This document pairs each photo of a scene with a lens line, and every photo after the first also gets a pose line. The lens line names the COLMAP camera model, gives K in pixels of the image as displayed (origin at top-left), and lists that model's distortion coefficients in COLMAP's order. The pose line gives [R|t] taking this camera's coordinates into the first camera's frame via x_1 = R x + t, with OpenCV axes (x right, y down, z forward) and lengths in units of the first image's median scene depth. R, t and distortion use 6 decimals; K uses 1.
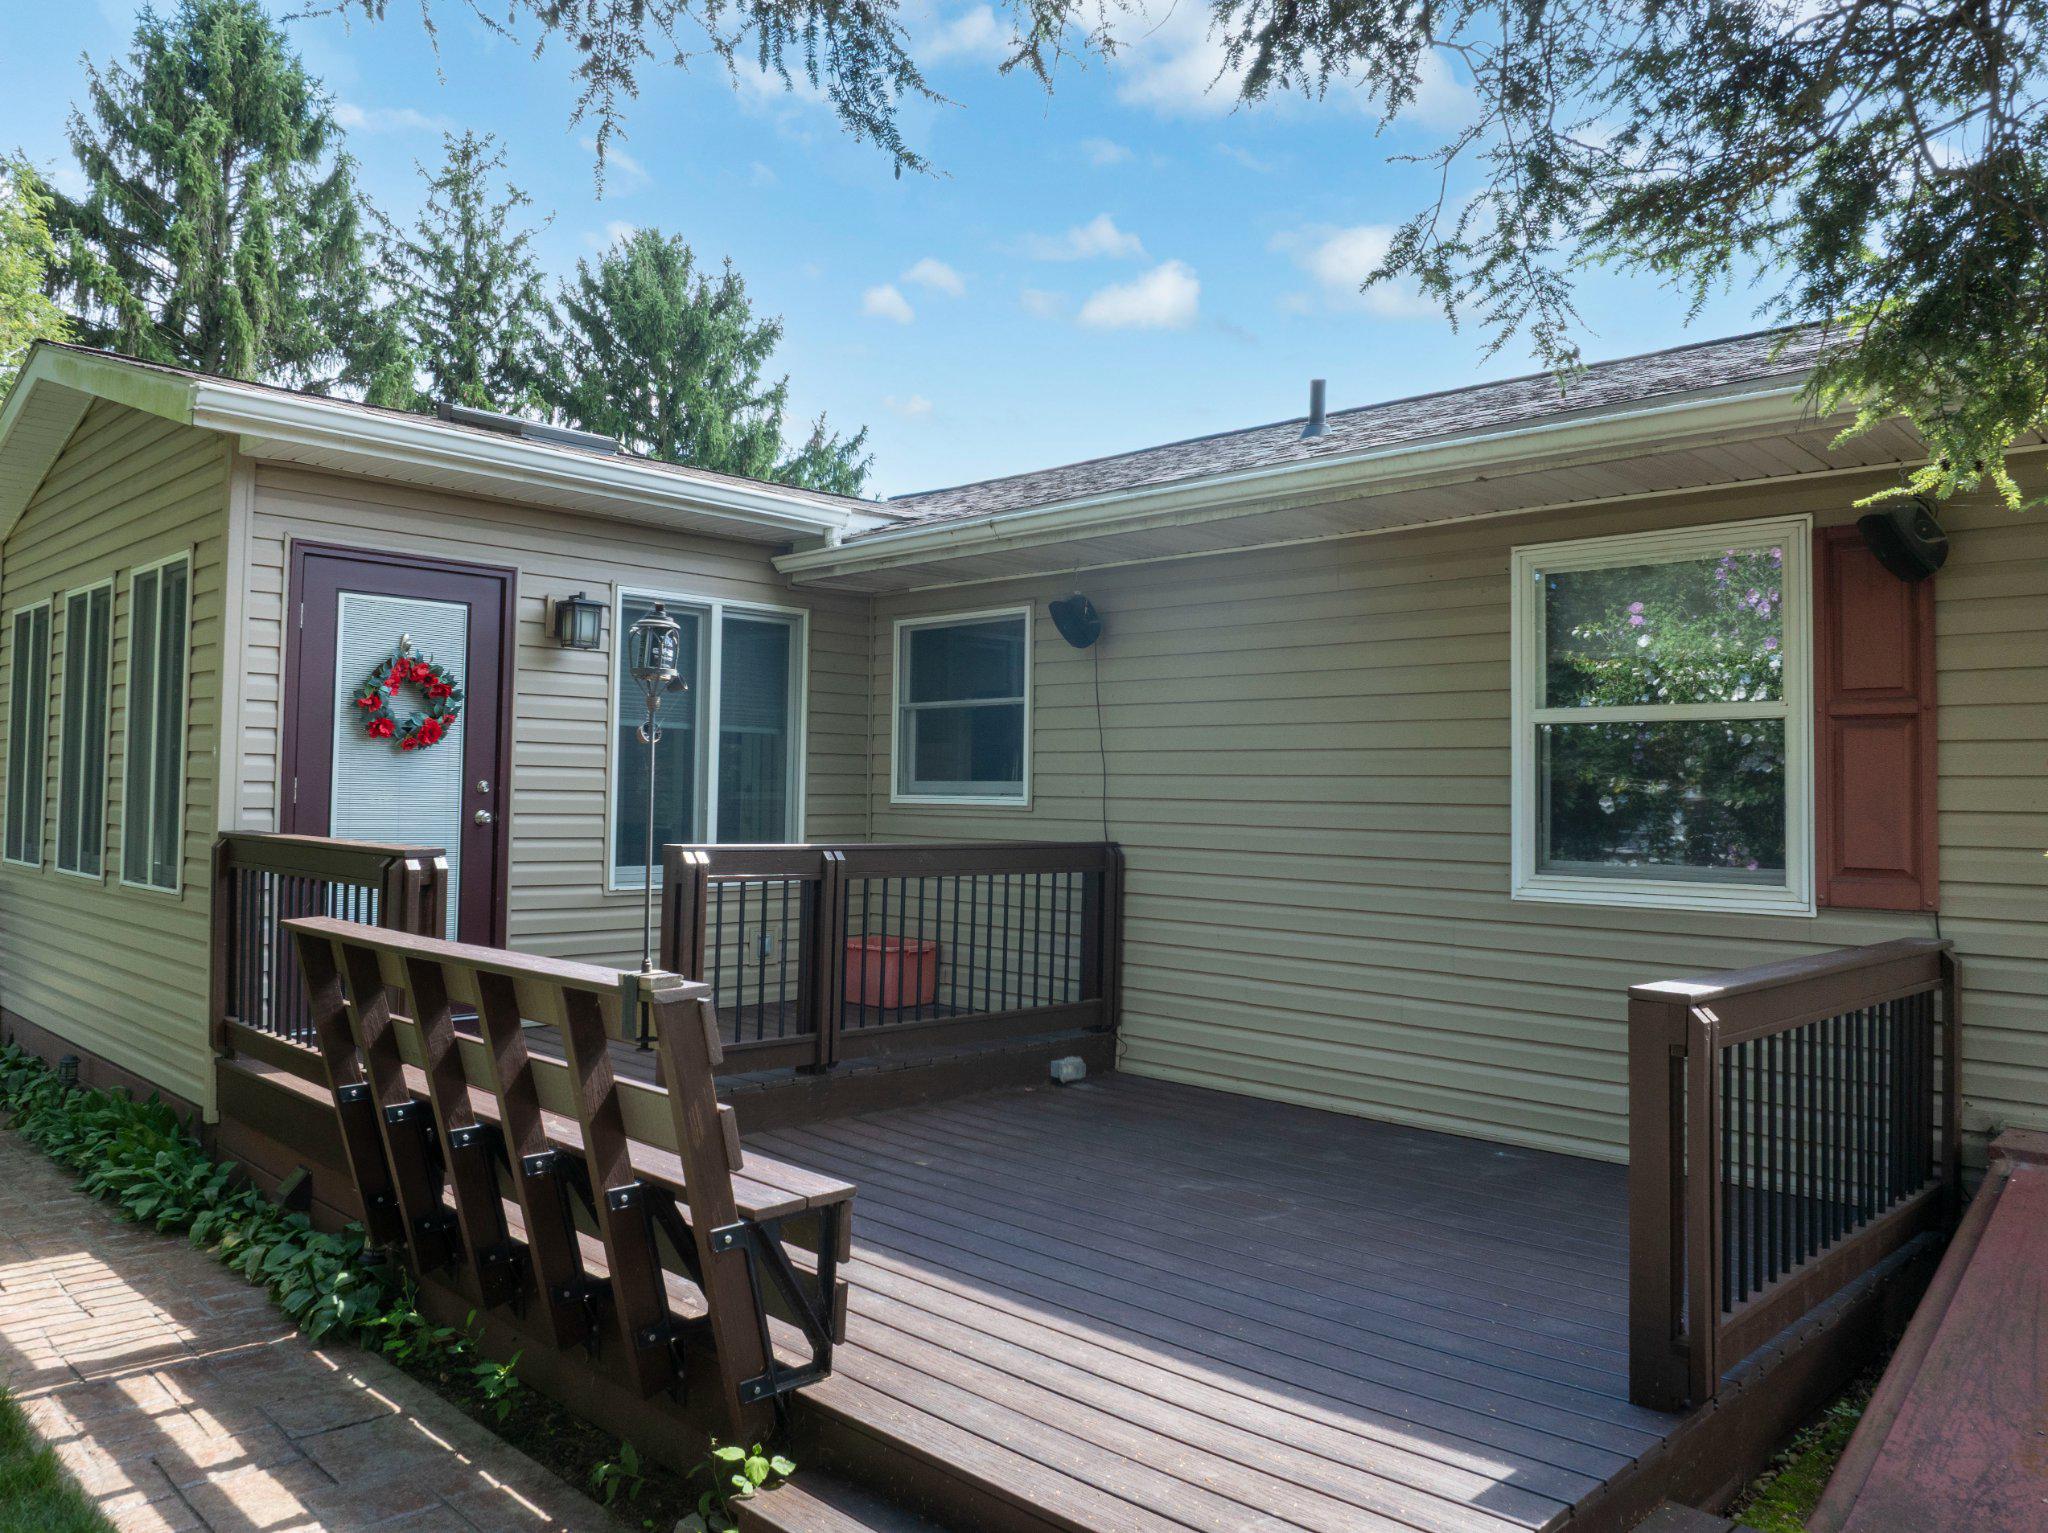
lens RADIAL K [[1442.5, 0, 1014.4], [0, 1442.5, 763.5], [0, 0, 1]] dist [-0.043165, 0.008464]
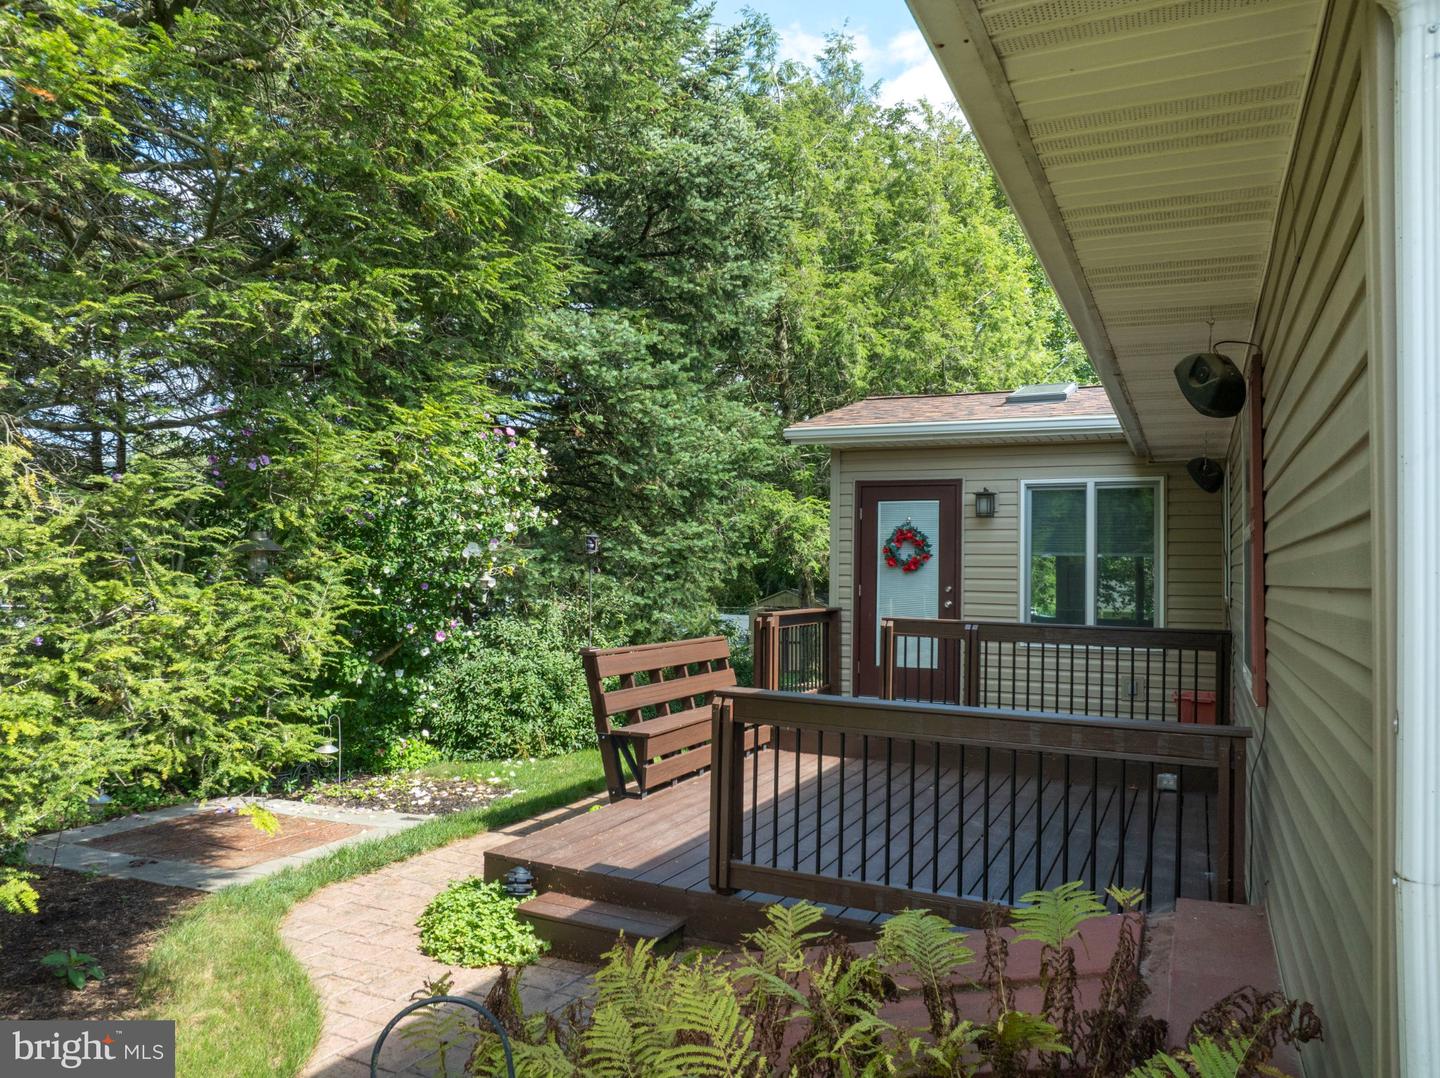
lens RADIAL K [[1014.3, 0, 718.7], [0, 1014.3, 537.8], [0, 0, 1]] dist [-0.043165, 0.008464]
pose [[0.345048, -0.036616, -0.937871, 0.842407], [0.016822, 0.999320, -0.032826, -0.014922], [0.938434, -0.004451, 0.345429, 0.203527]]
